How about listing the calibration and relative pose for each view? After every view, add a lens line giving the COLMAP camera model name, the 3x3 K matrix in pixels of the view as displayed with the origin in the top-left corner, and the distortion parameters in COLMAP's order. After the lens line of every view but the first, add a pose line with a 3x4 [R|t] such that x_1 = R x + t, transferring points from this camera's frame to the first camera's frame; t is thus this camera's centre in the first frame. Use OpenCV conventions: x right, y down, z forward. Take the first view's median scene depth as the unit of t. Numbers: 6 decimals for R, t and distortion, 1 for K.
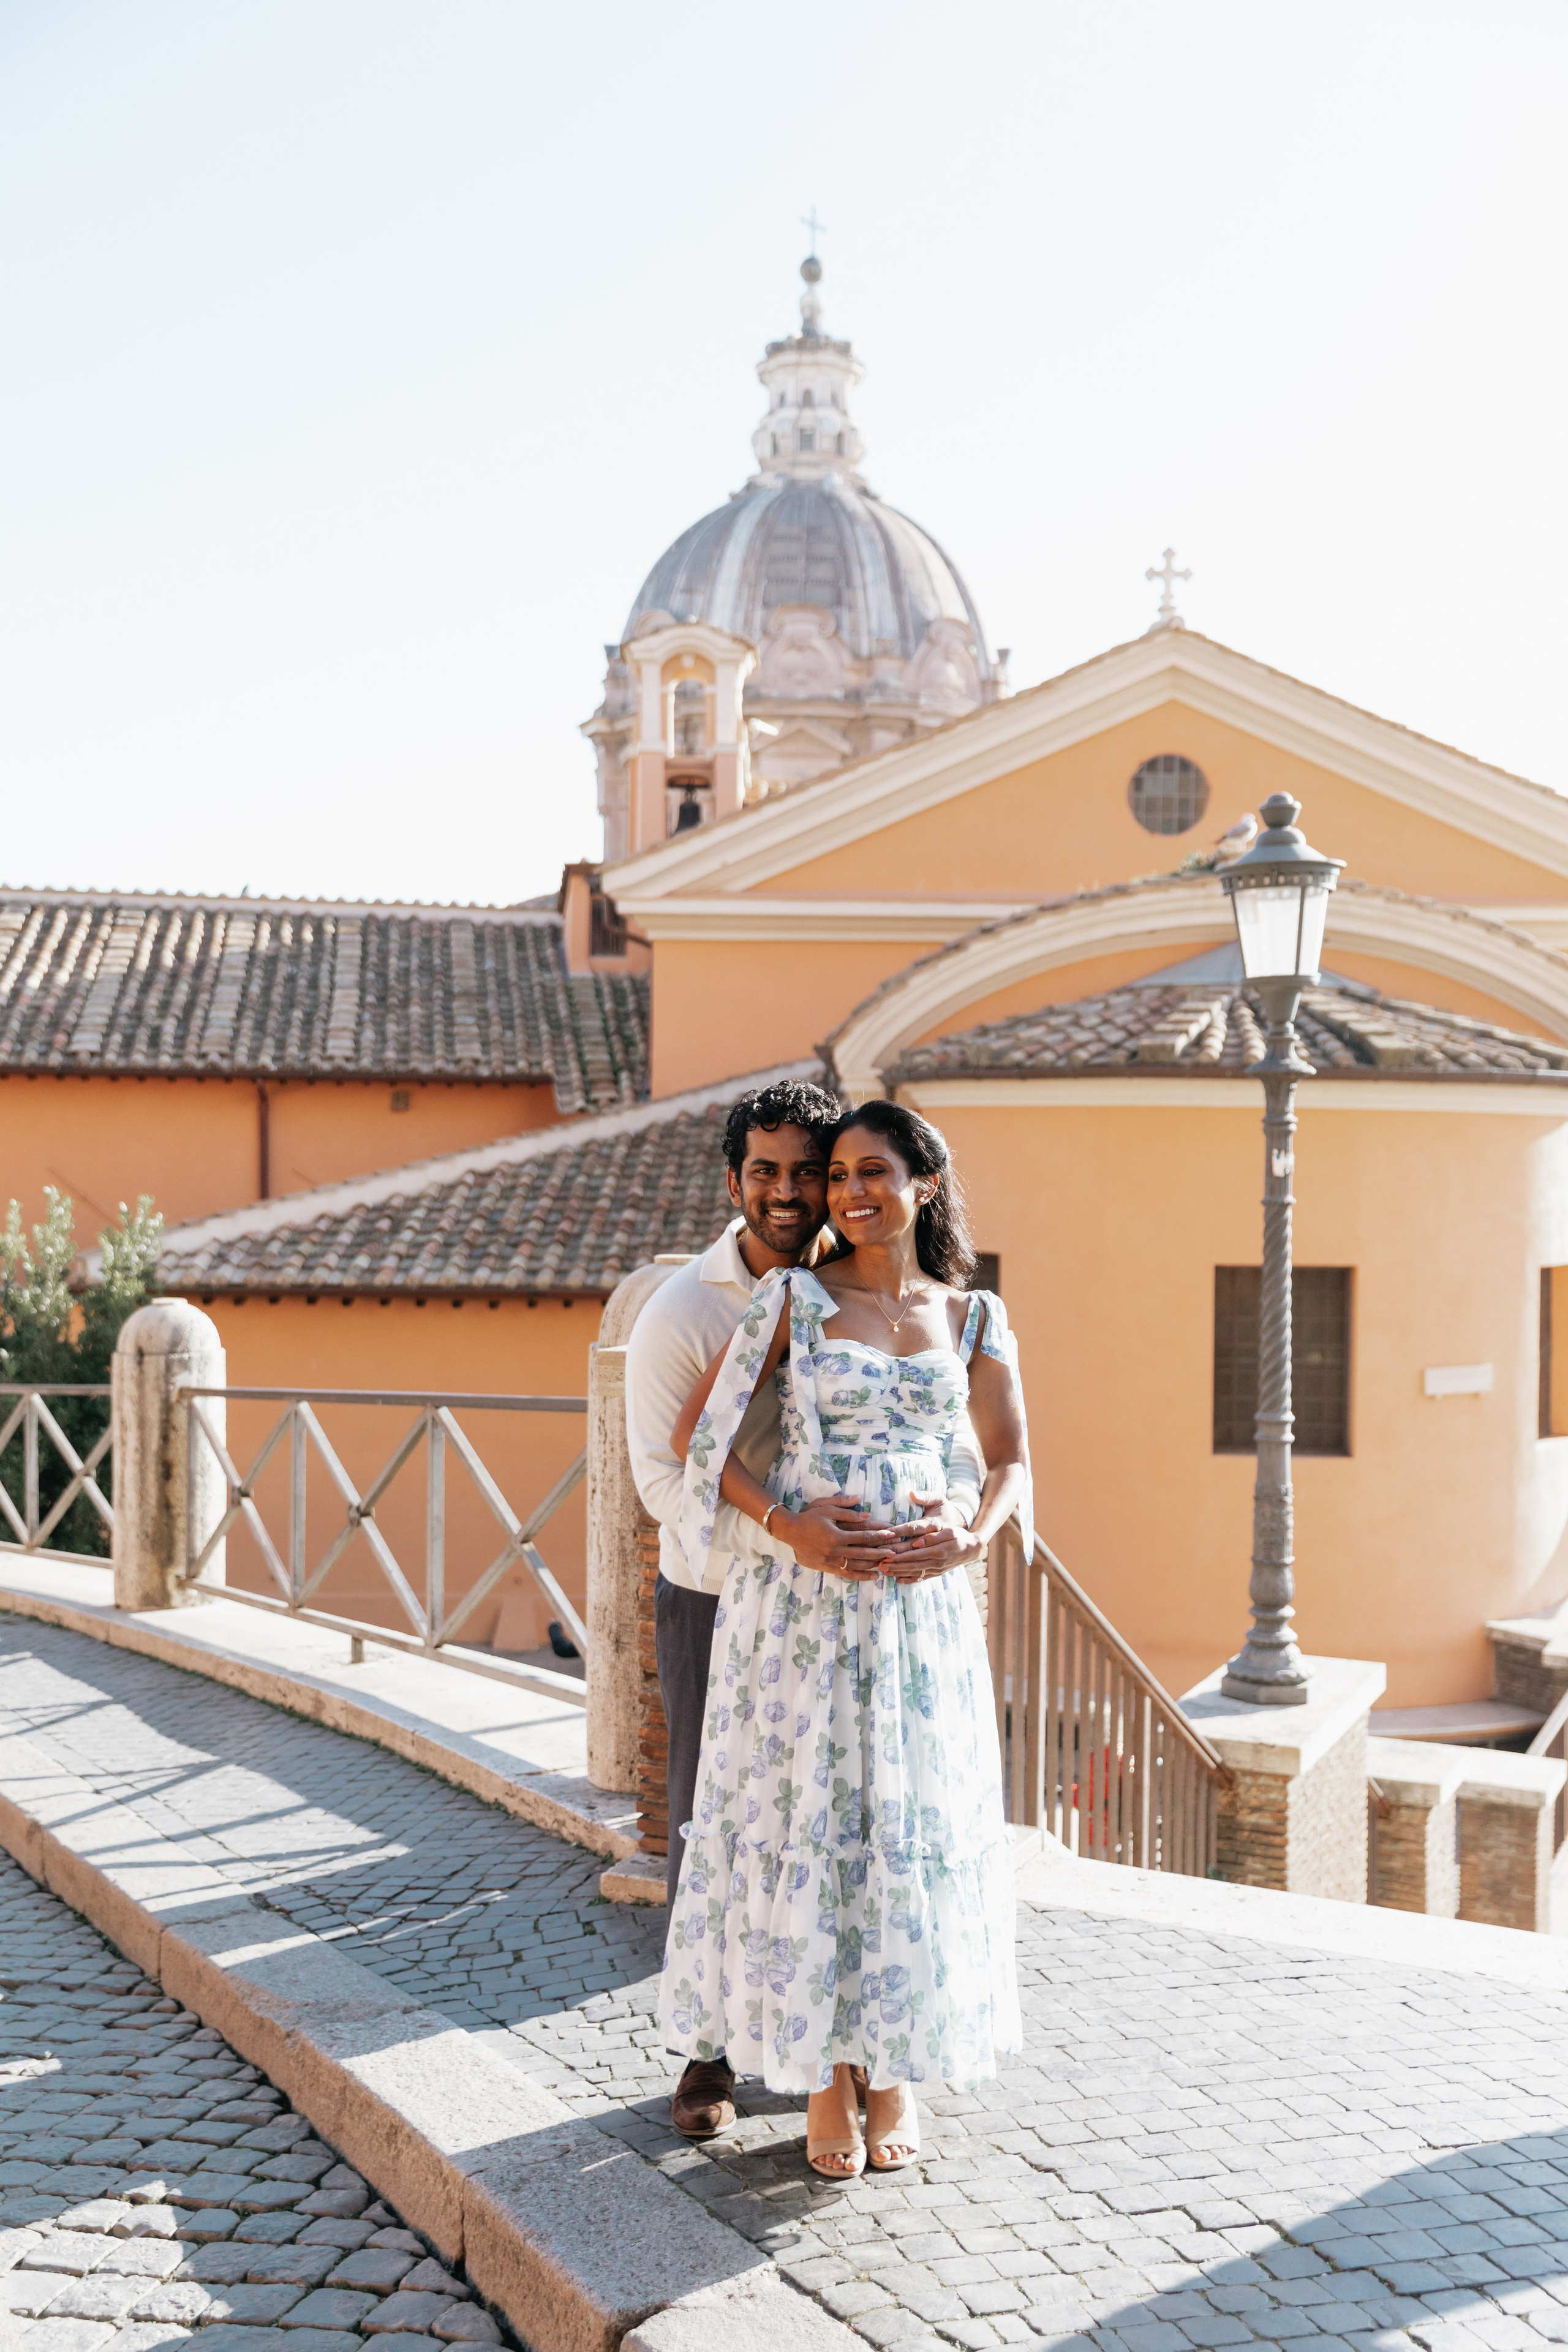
lens RADIAL K [[2371.9, 0, 784.0], [0, 2371.9, 1176.0], [0, 0, 1]] dist [0.005826, 0.000583]
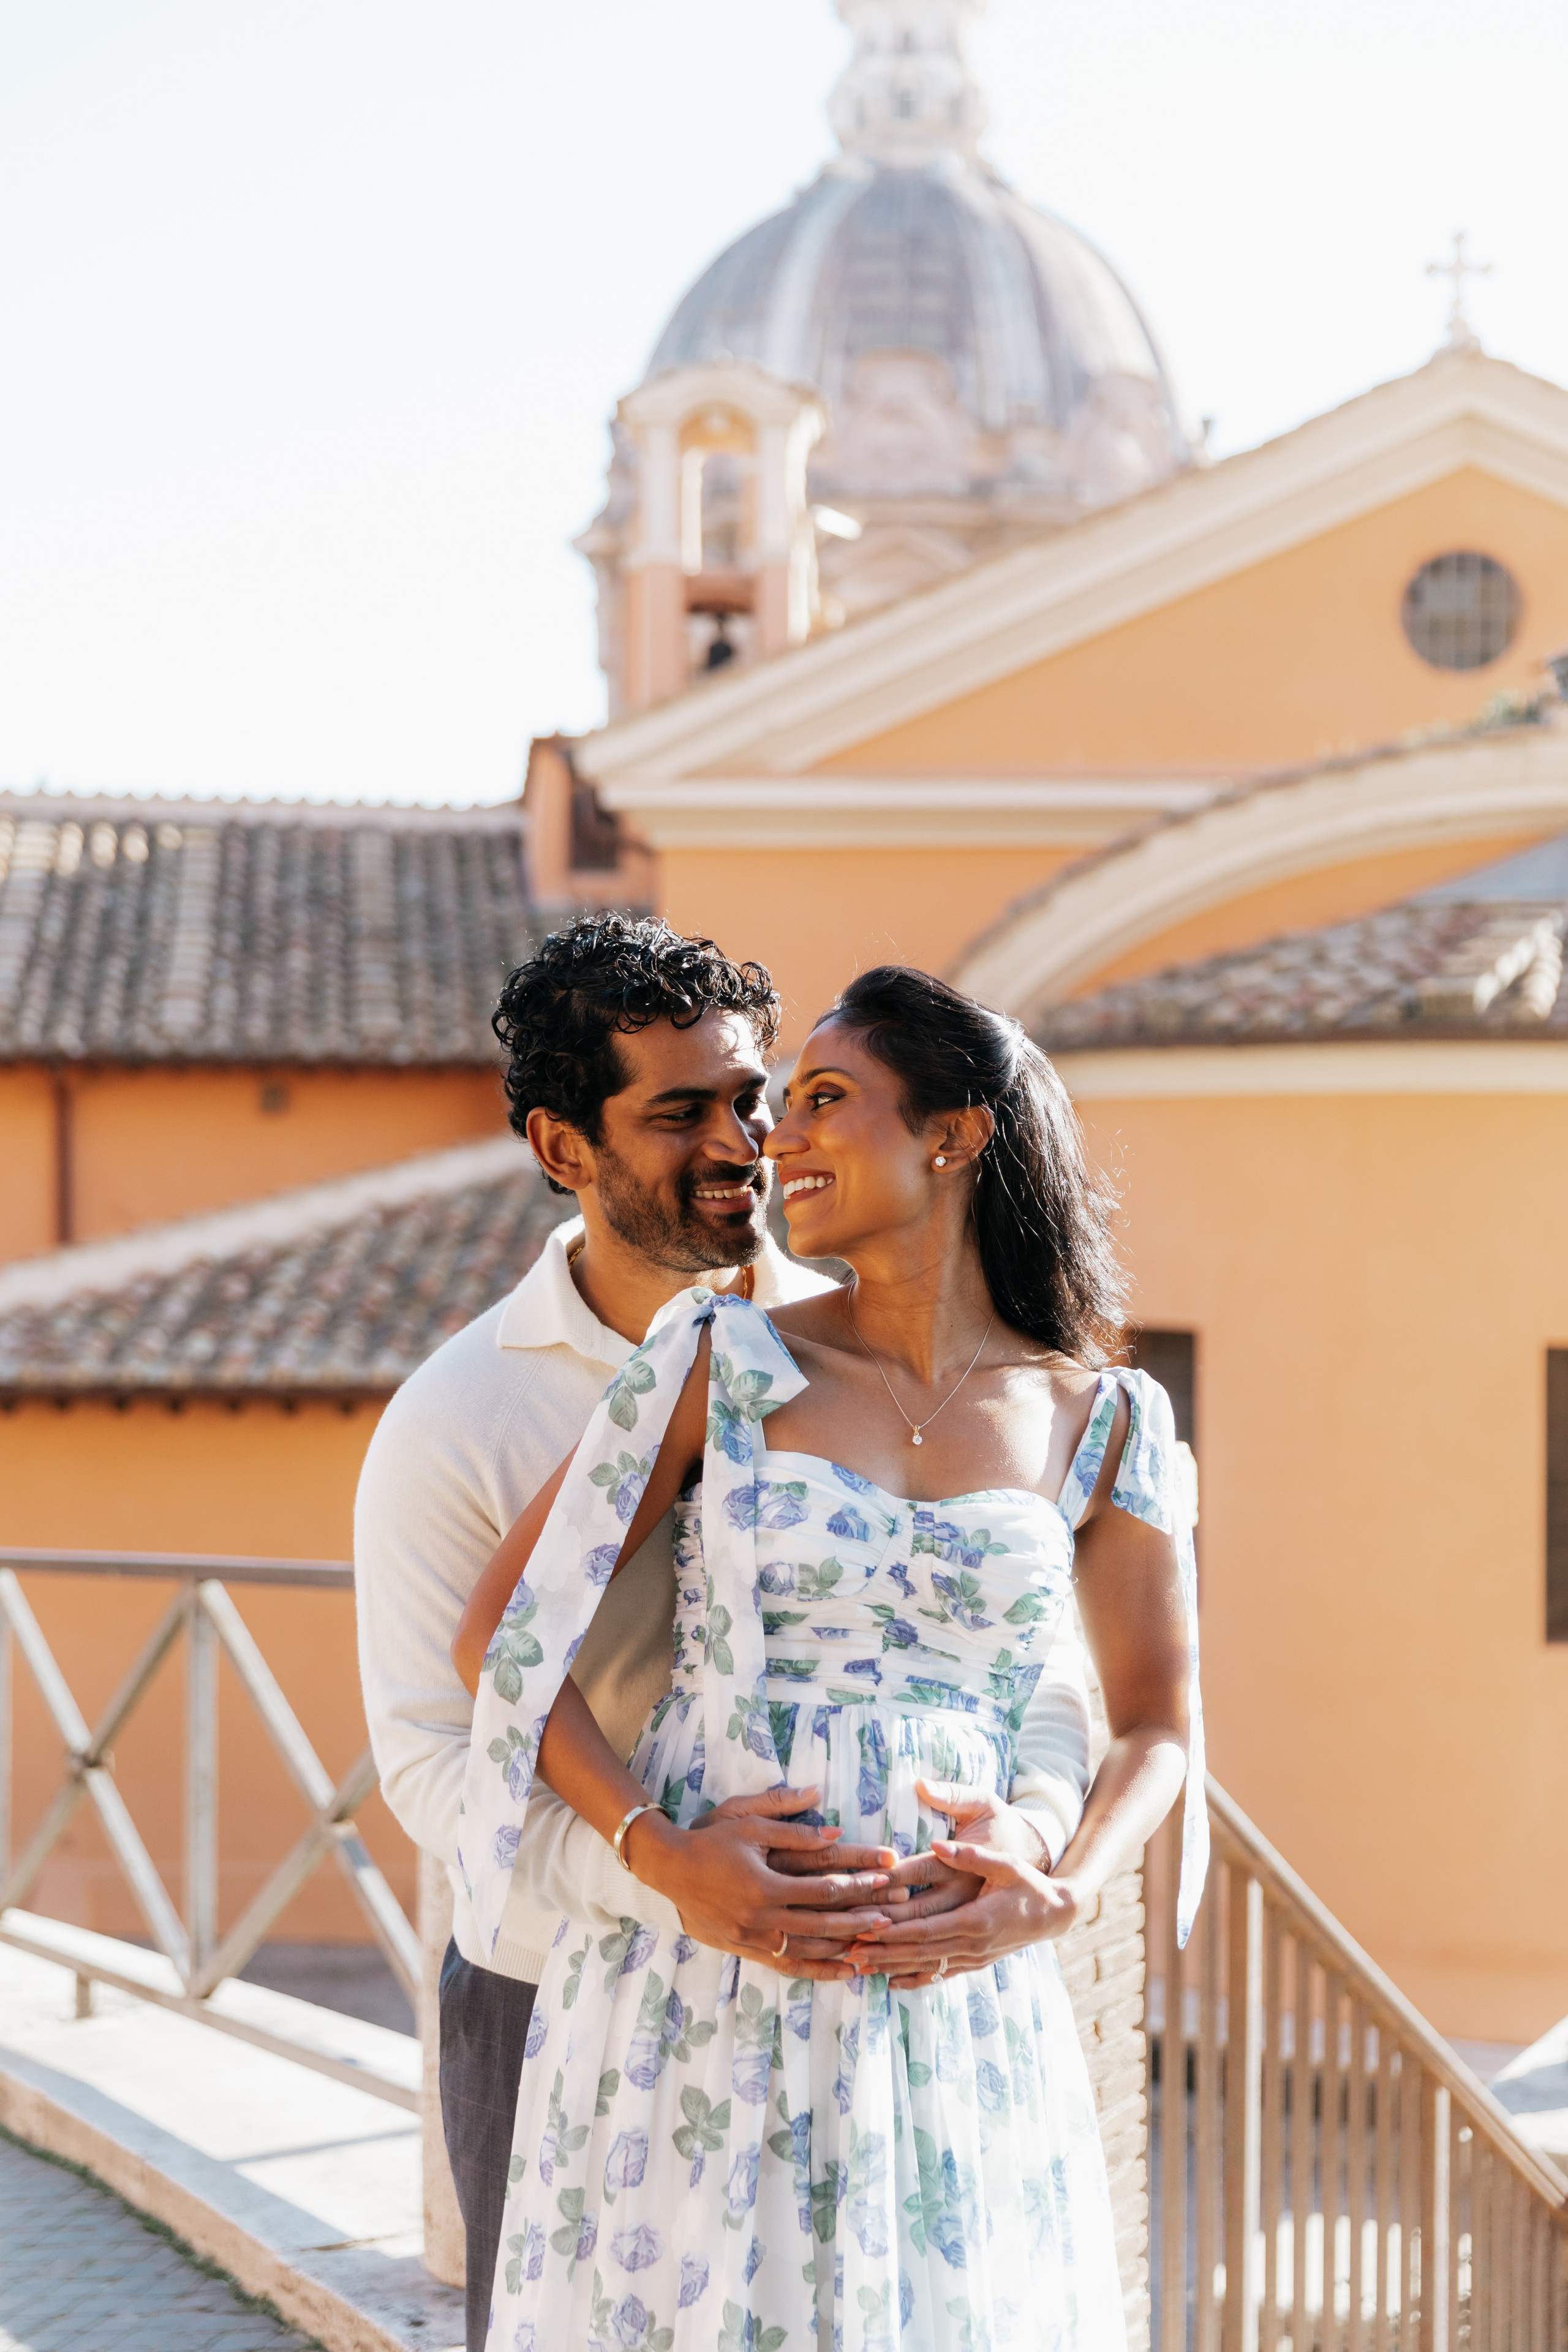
lens RADIAL K [[3311.7, 0, 784.1], [0, 3311.7, 1134.9], [0, 0, 1]] dist [0.001446, 0.021302]
pose [[0.999033, -0.006192, -0.043533, 0.018640], [0.004813, 0.999485, -0.031721, 0.008320], [0.043707, 0.031481, 0.998548, 0.113146]]
